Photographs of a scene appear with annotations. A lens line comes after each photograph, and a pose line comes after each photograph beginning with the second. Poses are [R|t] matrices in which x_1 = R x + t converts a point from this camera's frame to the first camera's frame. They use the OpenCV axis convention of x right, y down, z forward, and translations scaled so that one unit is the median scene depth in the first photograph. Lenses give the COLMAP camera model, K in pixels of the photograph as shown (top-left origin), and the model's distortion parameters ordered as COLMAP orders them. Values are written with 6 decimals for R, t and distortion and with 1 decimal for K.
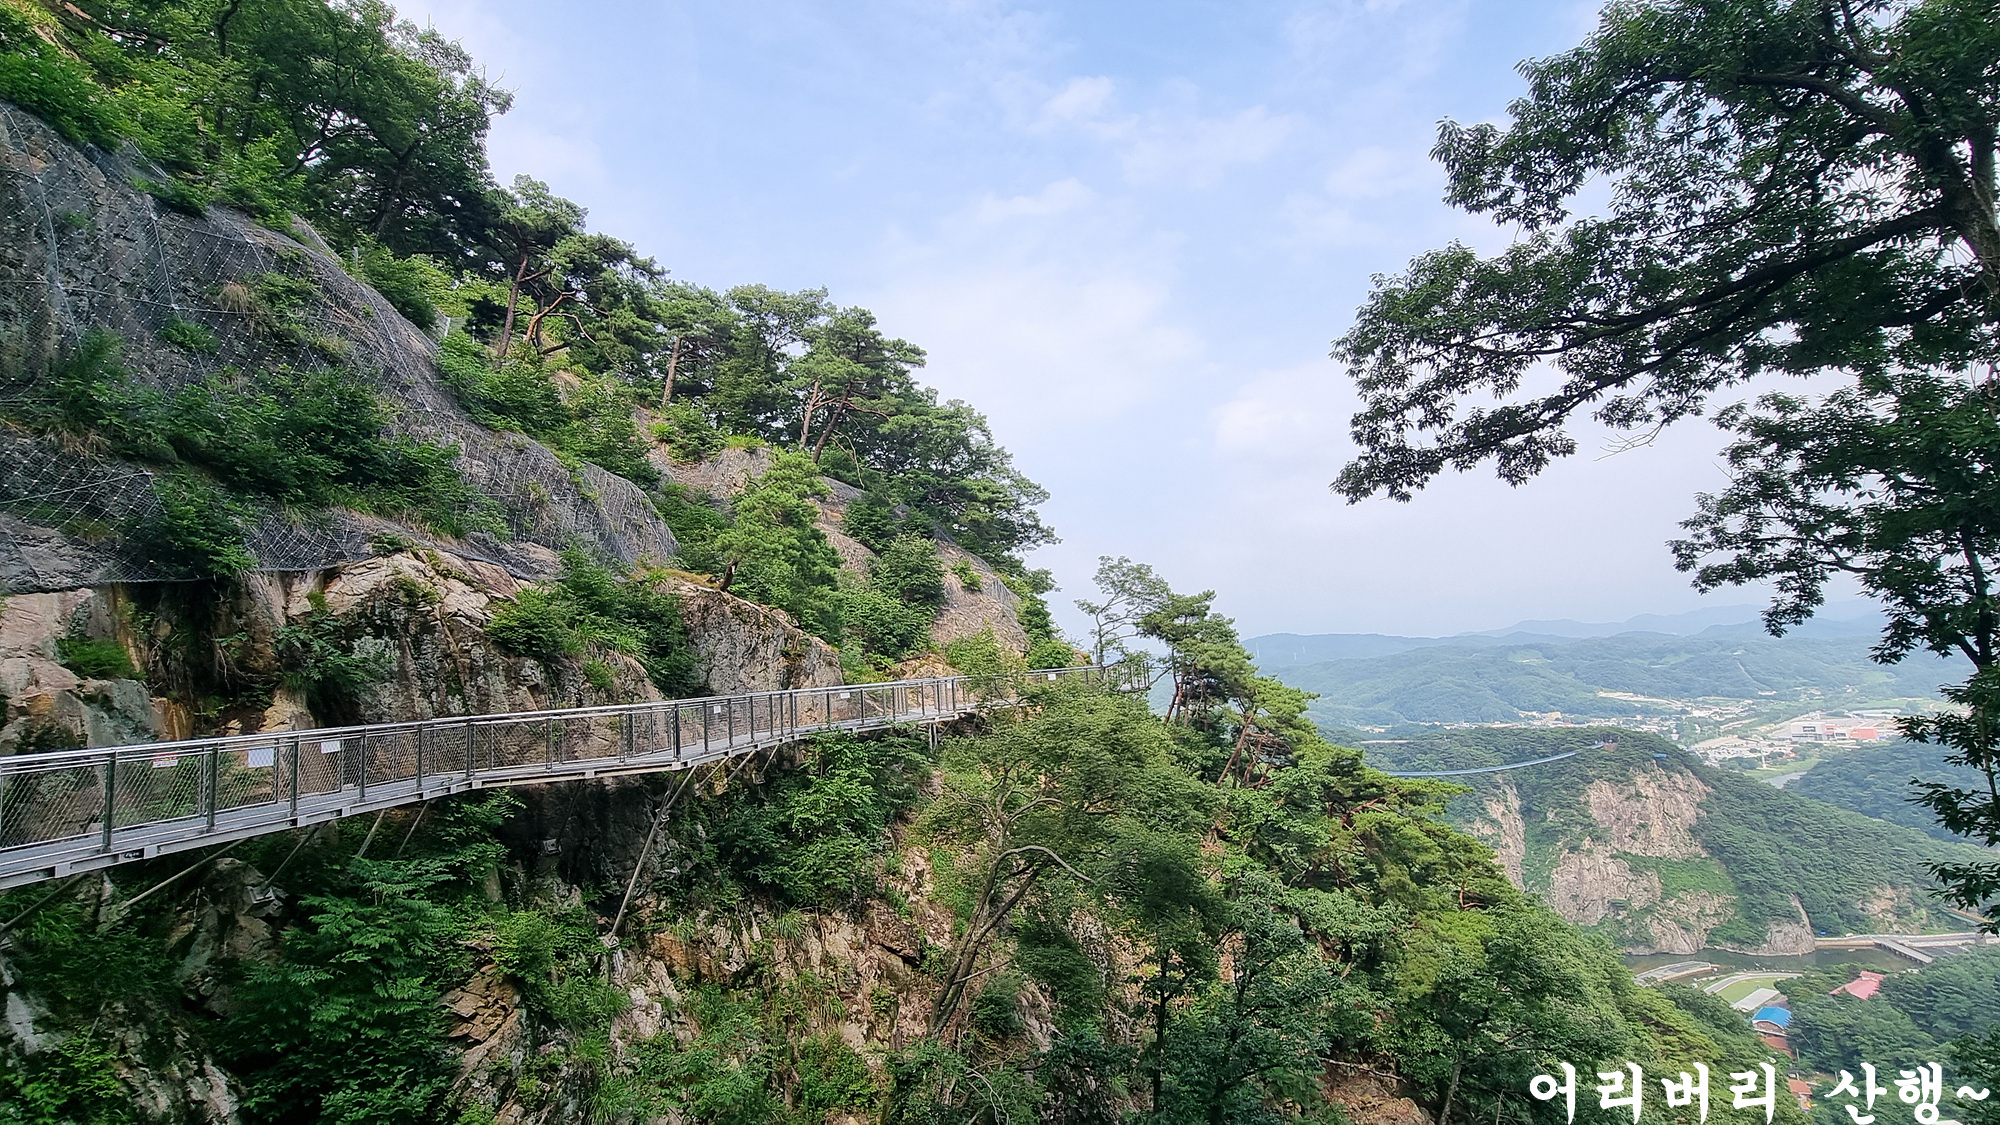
lens RADIAL K [[931.6, 0, 994.0], [0, 931.6, 555.6], [0, 0, 1]] dist [0.001092, -0.000094]
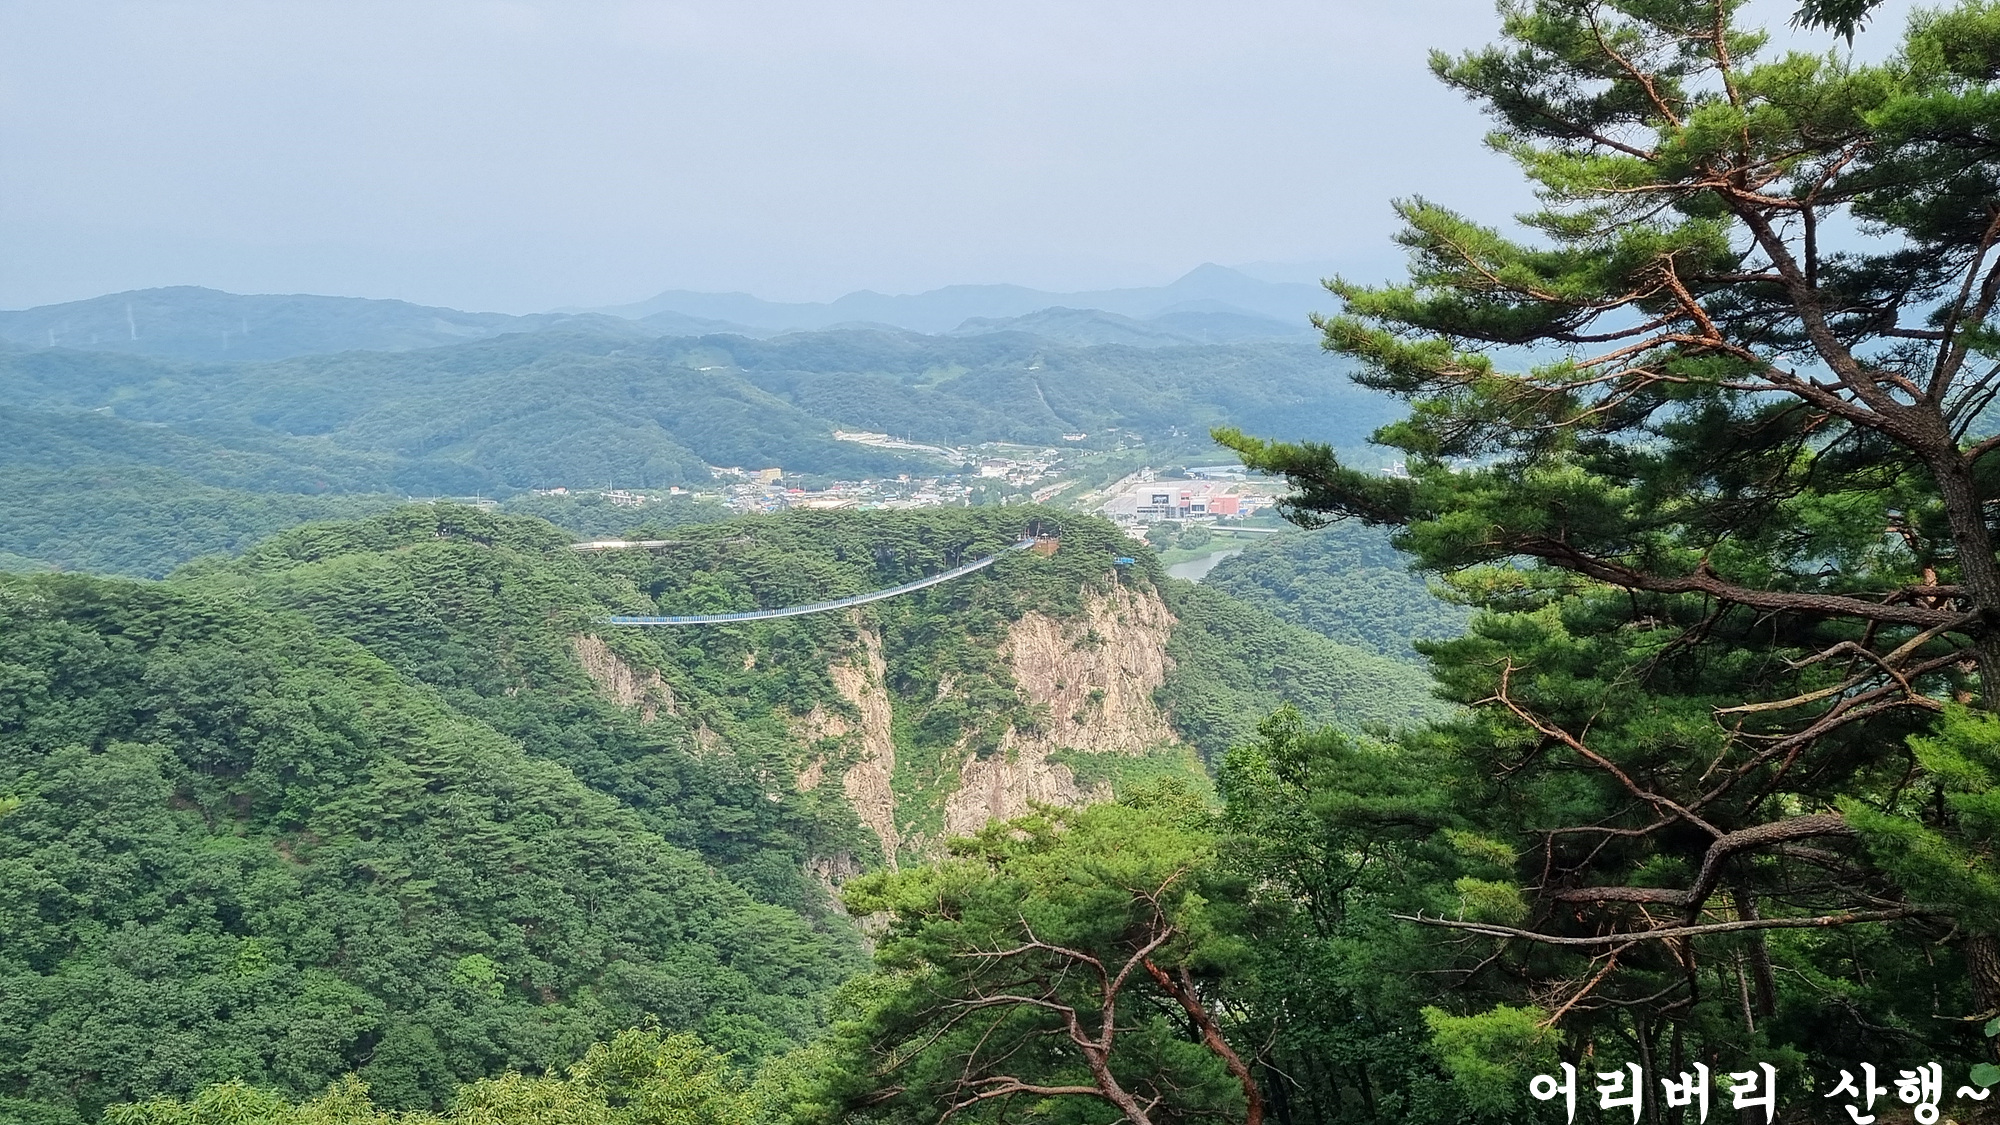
lens RADIAL K [[2001.6, 0, 998.2], [0, 2001.6, 563.7], [0, 0, 1]] dist [0.064139, 0.000000]
pose [[0.771058, -0.029098, 0.636099, -0.044834], [-0.108157, 0.978455, 0.175863, 0.027133], [-0.627512, -0.204400, 0.751299, 0.202290]]
